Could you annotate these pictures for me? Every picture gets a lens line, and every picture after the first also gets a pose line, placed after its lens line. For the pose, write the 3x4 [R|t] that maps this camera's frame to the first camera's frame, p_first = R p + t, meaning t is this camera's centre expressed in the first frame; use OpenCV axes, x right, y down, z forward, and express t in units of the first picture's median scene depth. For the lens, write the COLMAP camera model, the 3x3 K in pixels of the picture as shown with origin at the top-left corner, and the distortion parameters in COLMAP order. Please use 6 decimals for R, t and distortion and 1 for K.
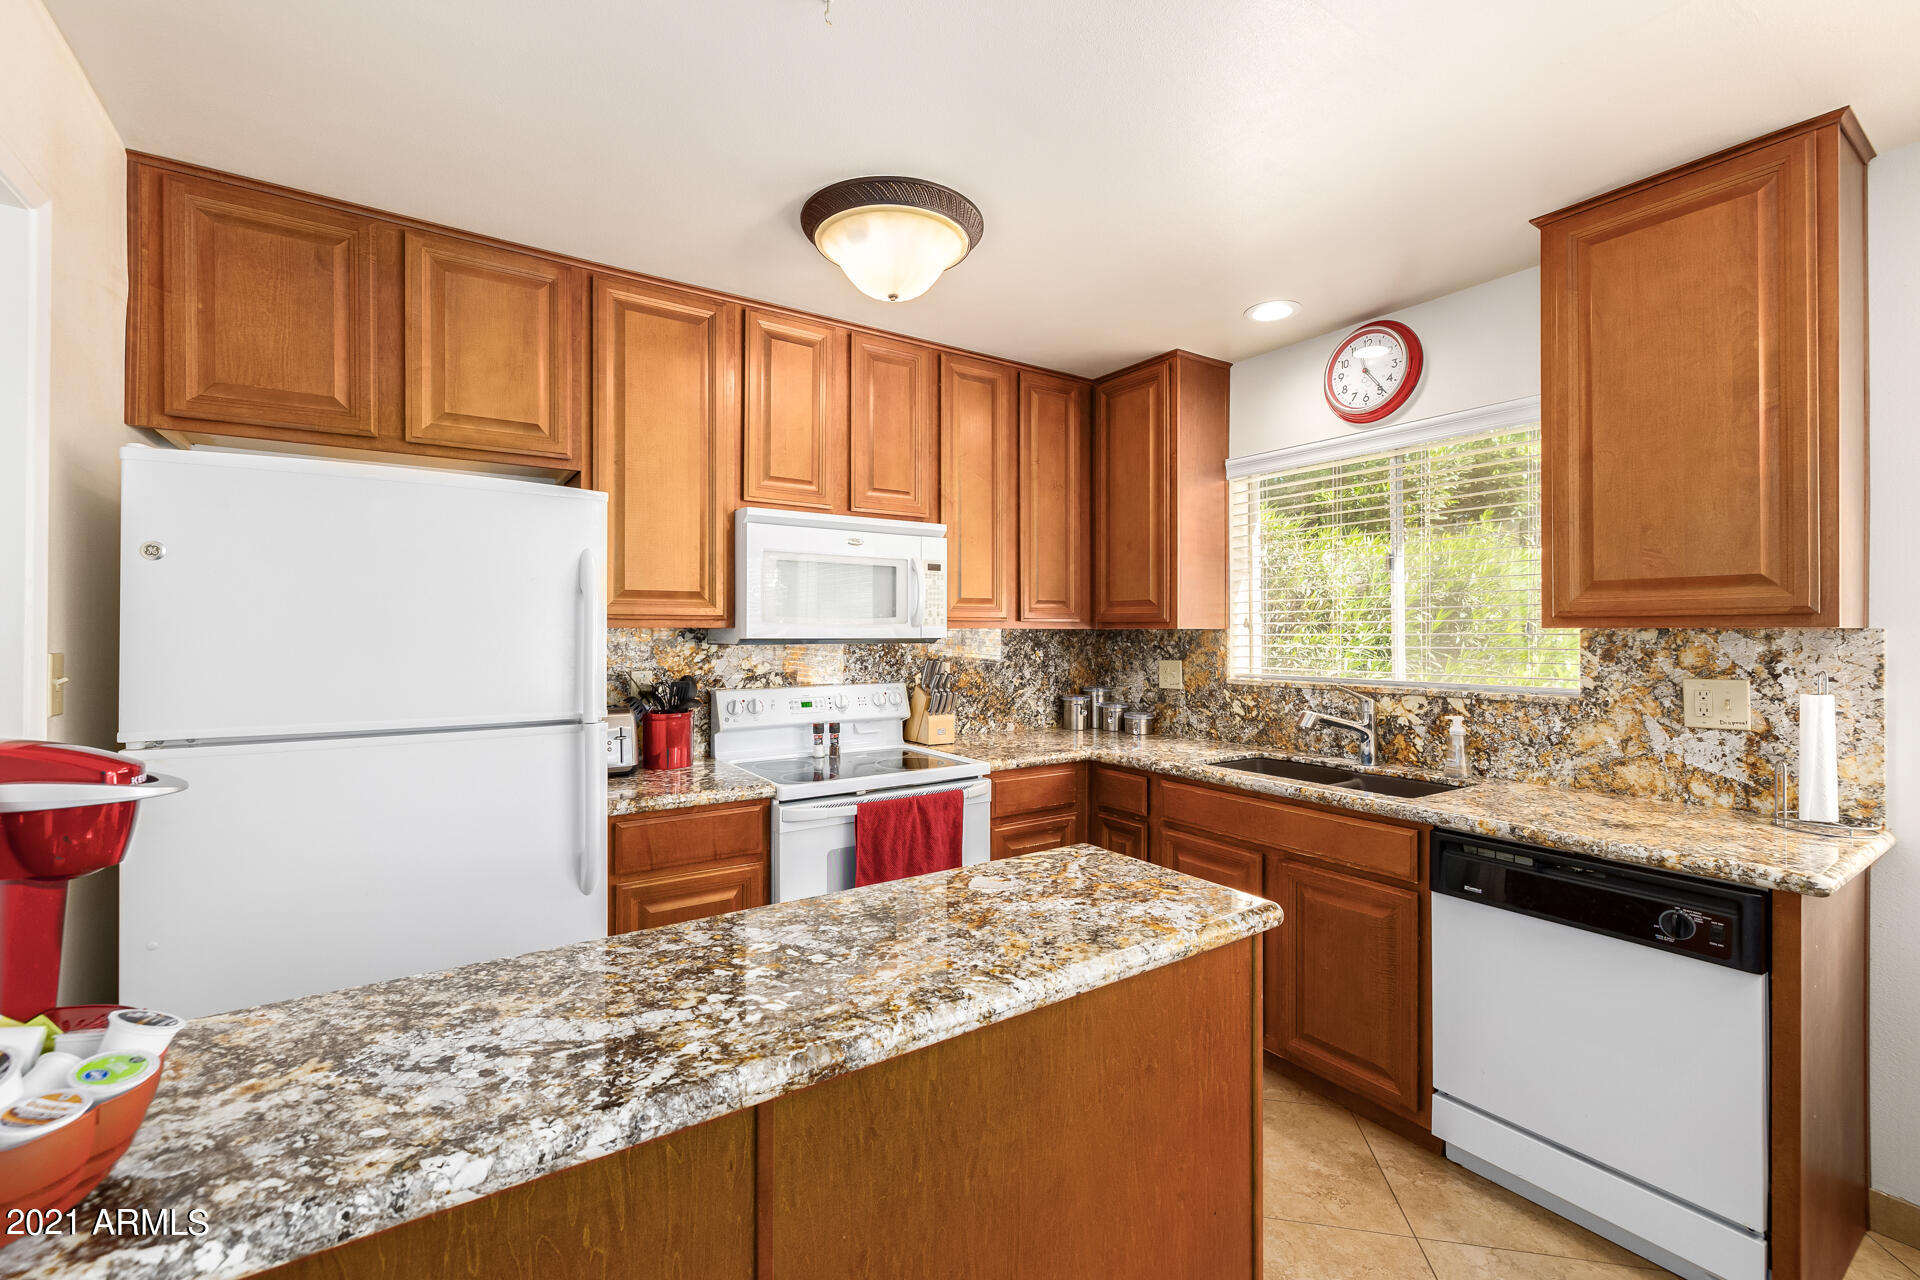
lens RADIAL K [[796.3, 0, 966.1], [0, 796.3, 631.9], [0, 0, 1]] dist [-0.008306, 0.003008]
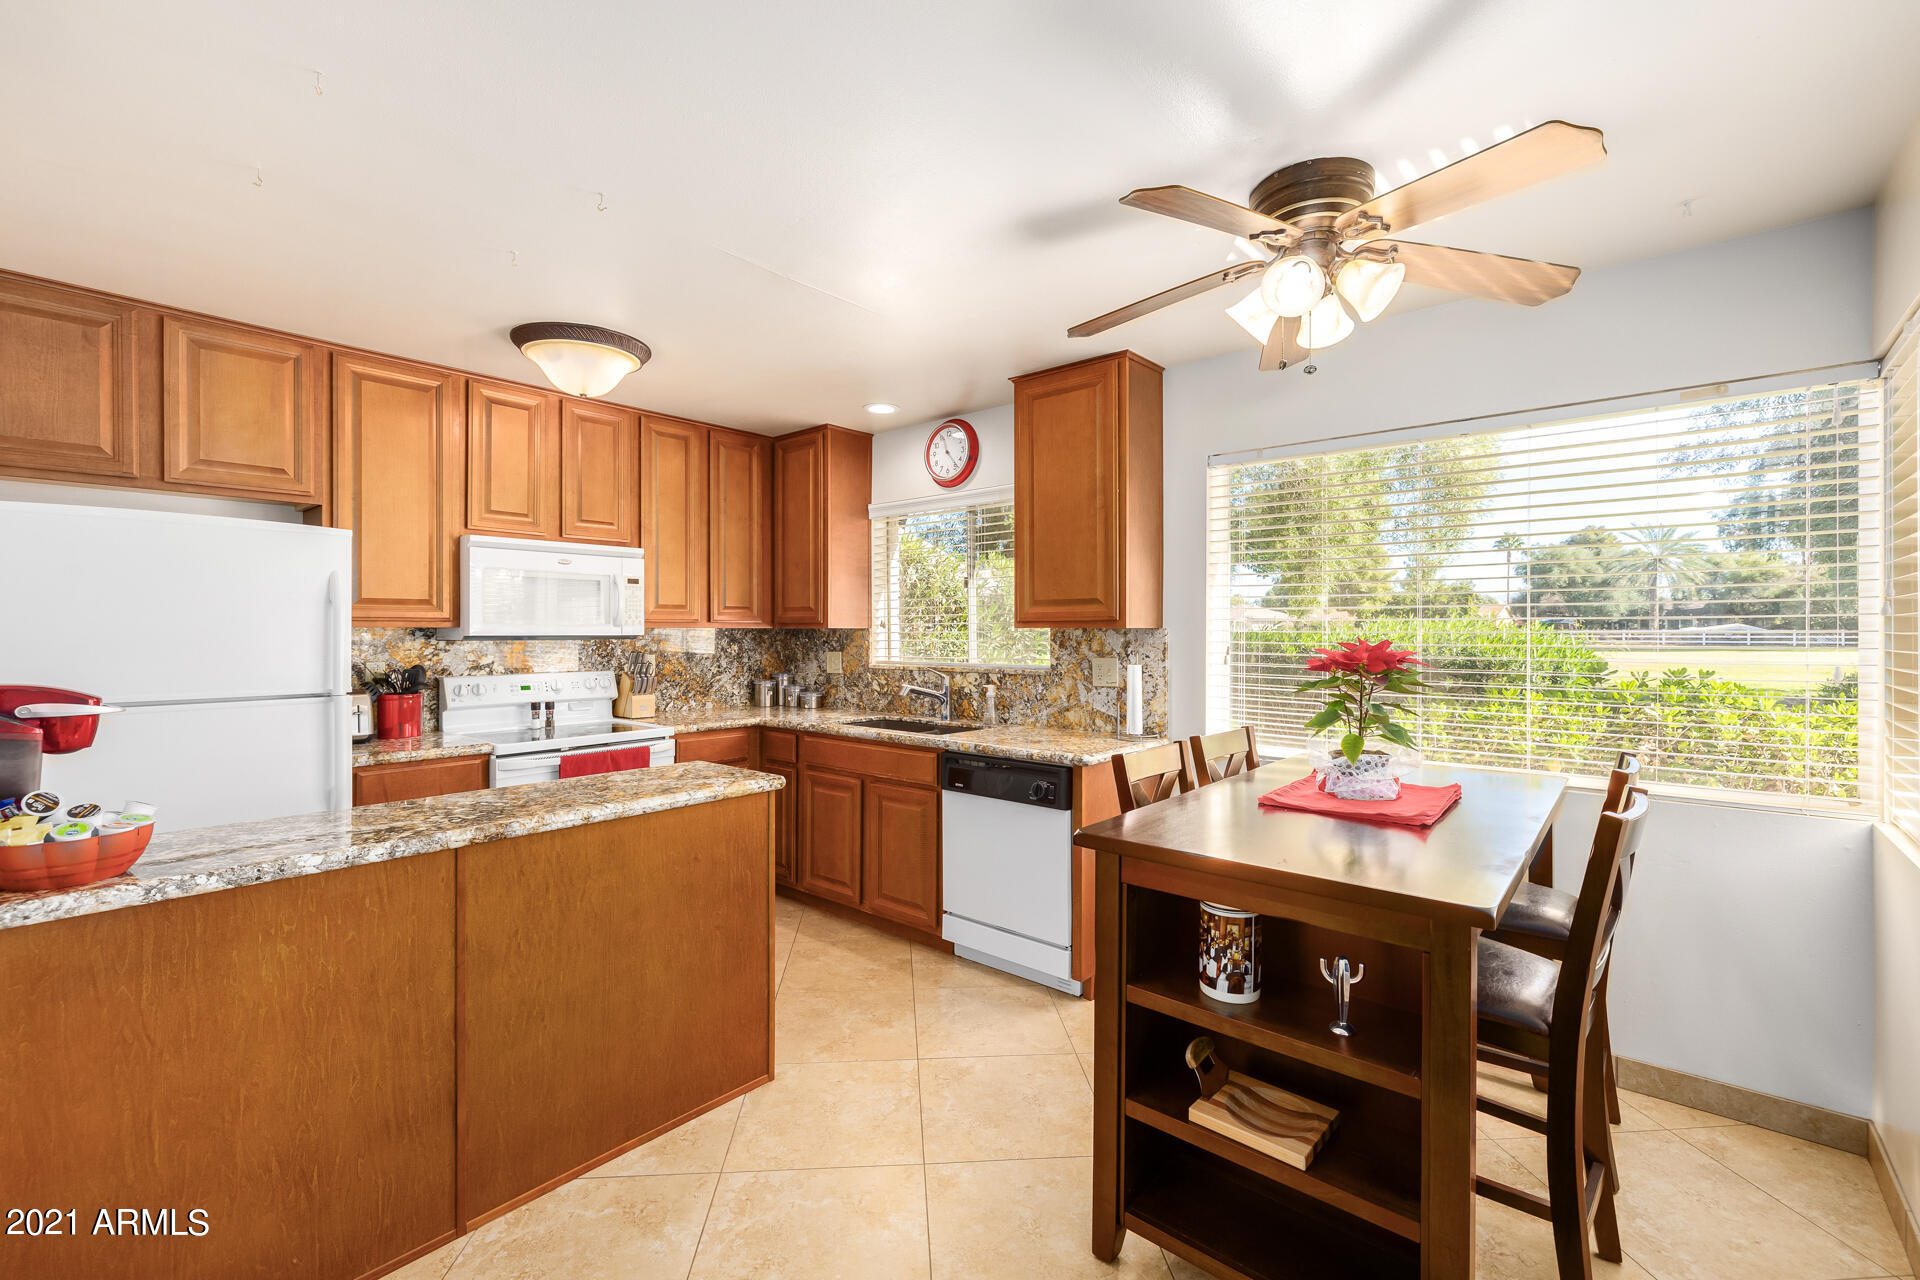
lens RADIAL K [[796.3, 0, 966.6], [0, 796.3, 630.9], [0, 0, 1]] dist [-0.008306, 0.003008]
pose [[0.963734, -0.000899, 0.266865, 0.186666], [0.000993, 0.999999, -0.000218, 0.001946], [-0.266865, 0.000475, 0.963734, -0.543140]]
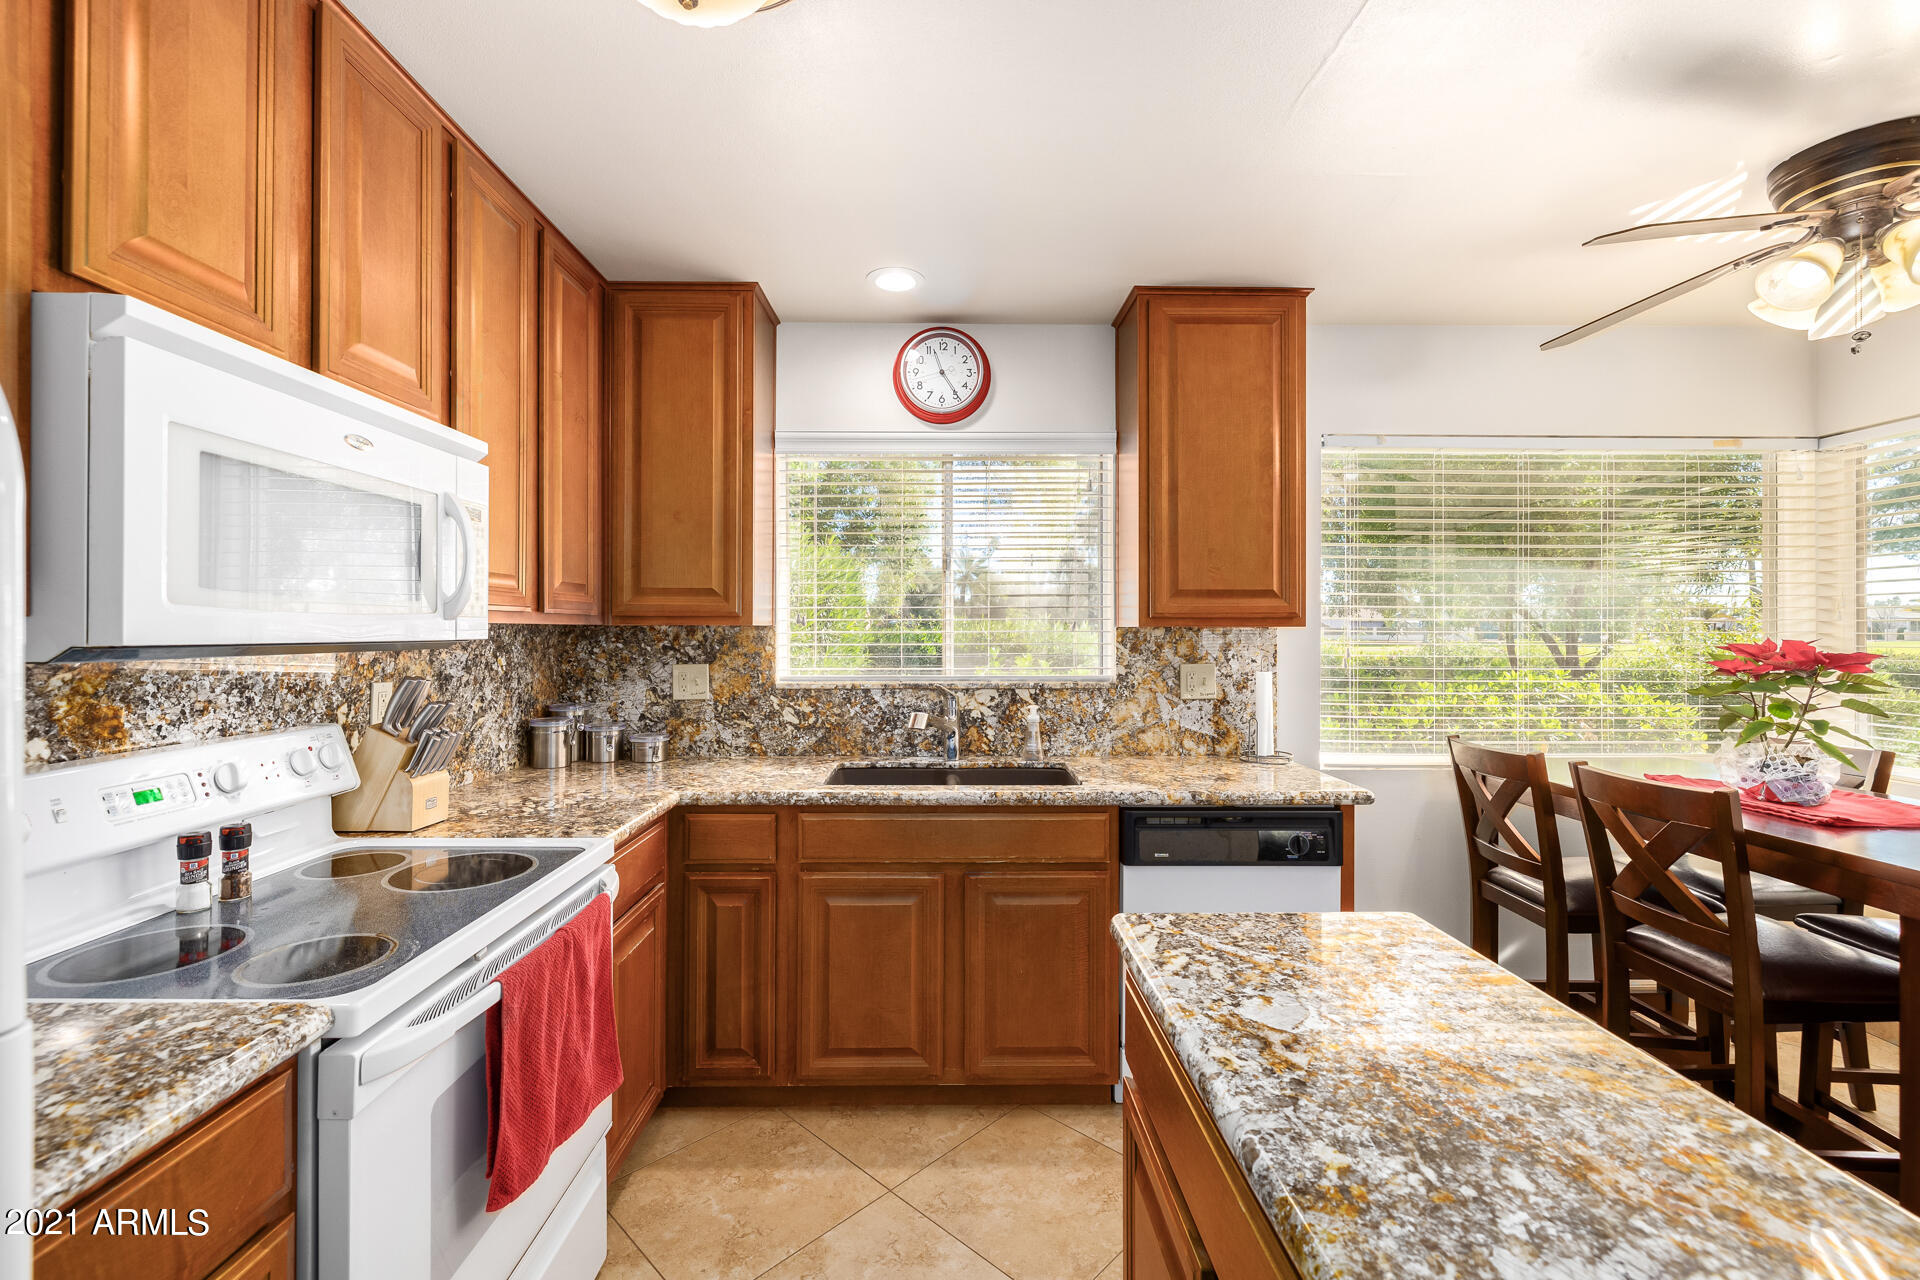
lens RADIAL K [[796.3, 0, 942.2], [0, 796.3, 619.7], [0, 0, 1]] dist [-0.008306, 0.003008]
pose [[0.560066, 0.010489, 0.828382, -0.430034], [-0.001406, 0.999930, -0.011711, 0.000193], [-0.828447, 0.005394, 0.560042, 0.553268]]
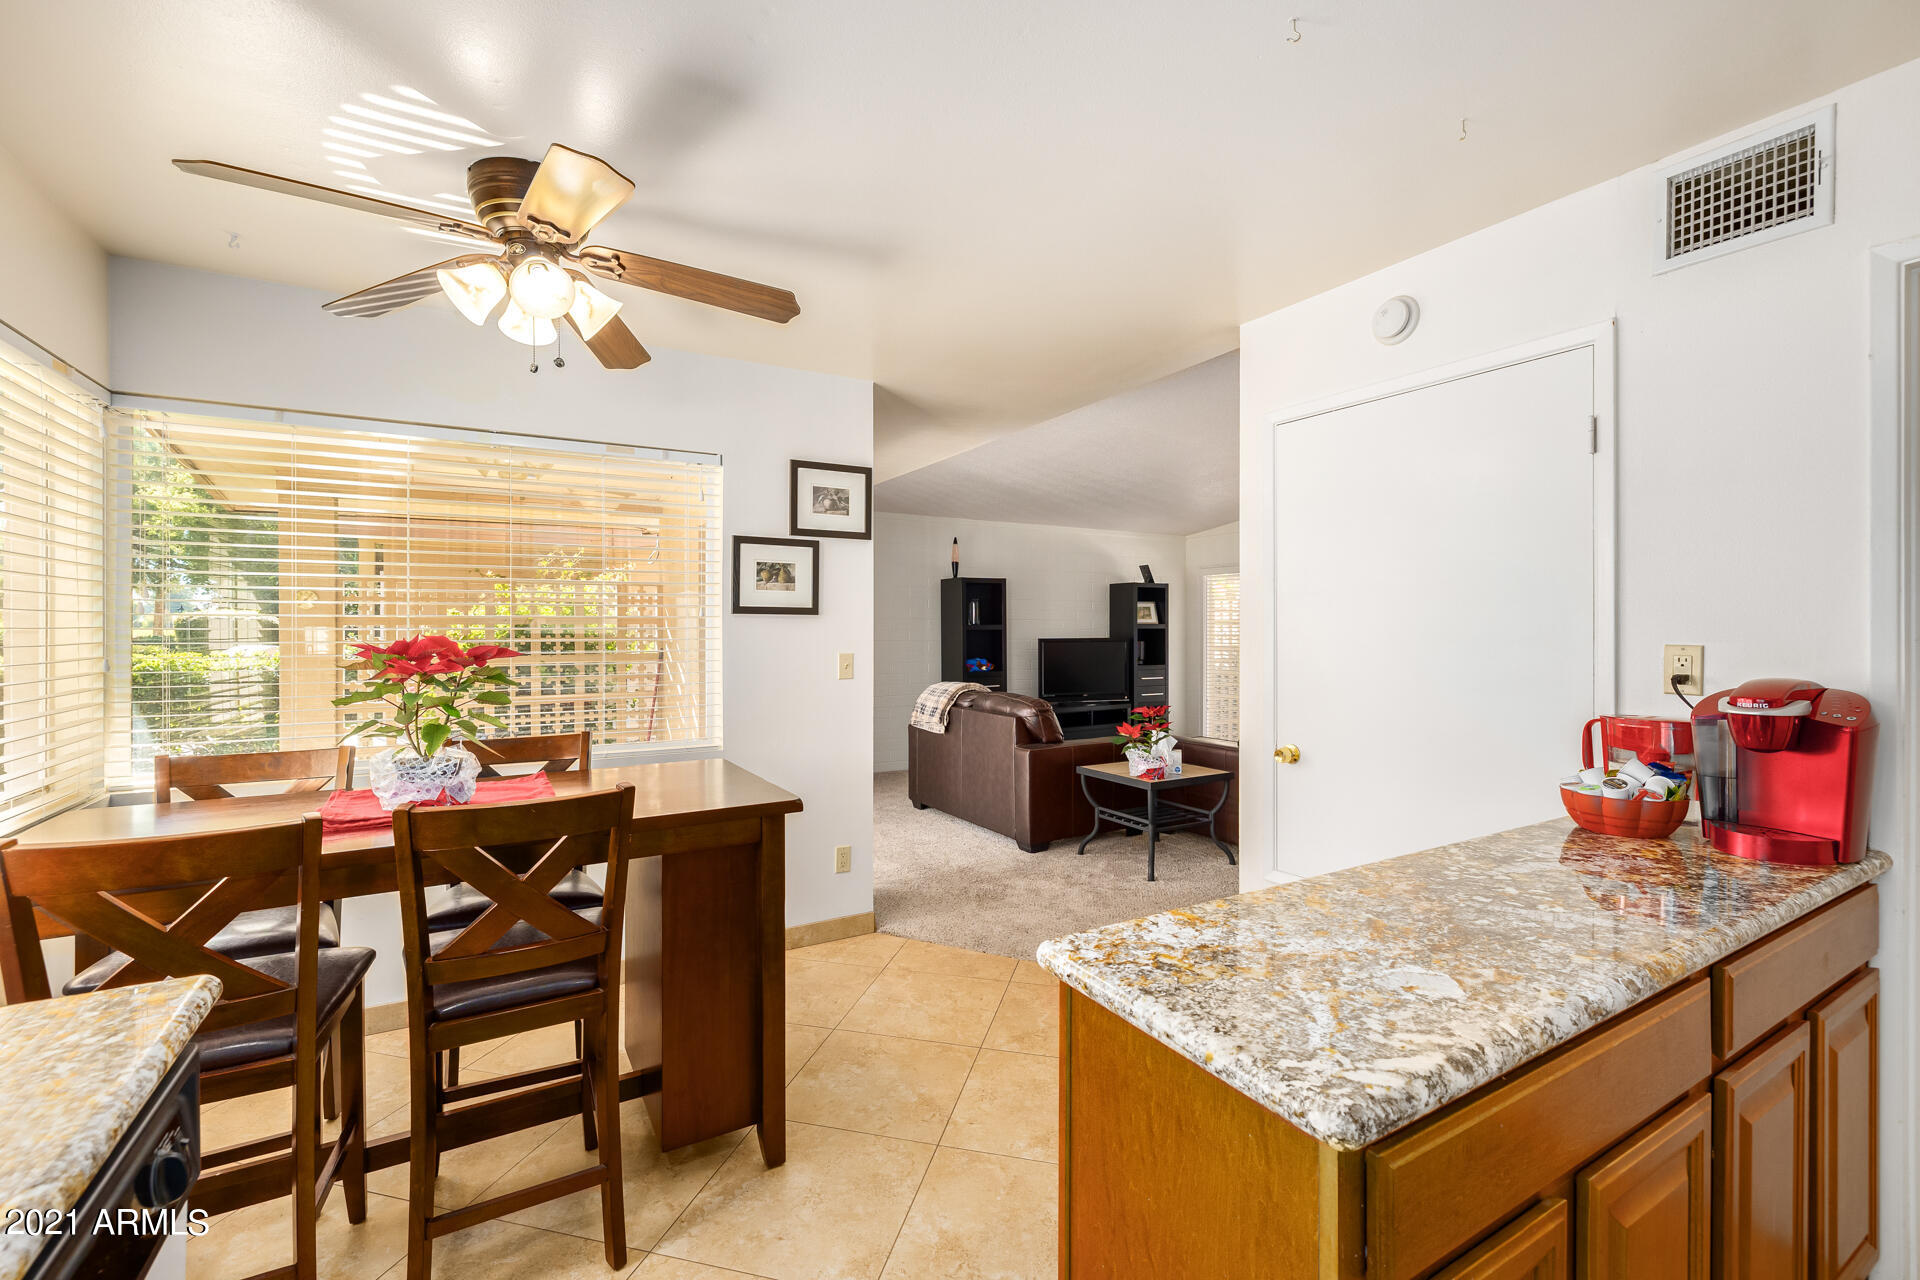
lens RADIAL K [[796.3, 0, 961.4], [0, 796.3, 637.6], [0, 0, 1]] dist [-0.008306, 0.003008]
pose [[-0.996989, -0.000214, 0.077542, 0.246830], [0.000327, 0.999976, 0.006952, 0.004751], [-0.077541, 0.006957, -0.996965, 1.108752]]
